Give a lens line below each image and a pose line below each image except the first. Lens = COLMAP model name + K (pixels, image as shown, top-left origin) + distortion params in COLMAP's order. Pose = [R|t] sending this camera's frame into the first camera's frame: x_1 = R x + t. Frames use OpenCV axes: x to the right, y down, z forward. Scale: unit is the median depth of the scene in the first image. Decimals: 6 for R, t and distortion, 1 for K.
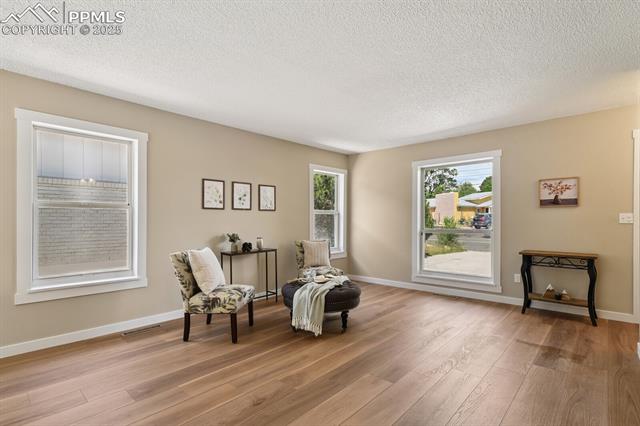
lens RADIAL K [[310.4, 0, 323.5], [0, 310.4, 219.2], [0, 0, 1]] dist [-0.017004, -0.001743]
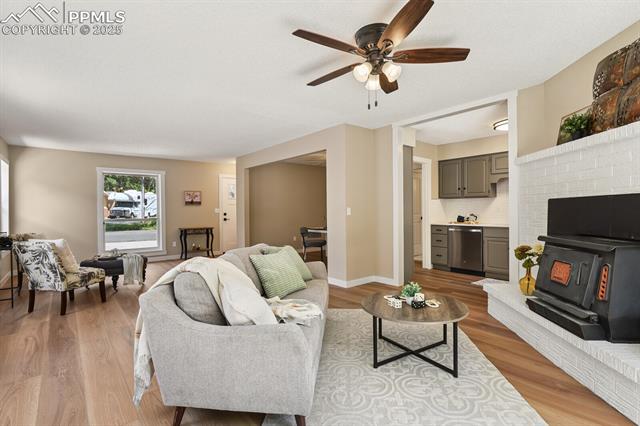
lens RADIAL K [[310.4, 0, 321.6], [0, 310.4, 211.9], [0, 0, 1]] dist [-0.017004, -0.001743]
pose [[0.161813, -0.012121, 0.986747, -1.119828], [0.004633, 0.999923, 0.011524, -0.016716], [-0.986811, 0.002707, 0.161857, -0.160074]]
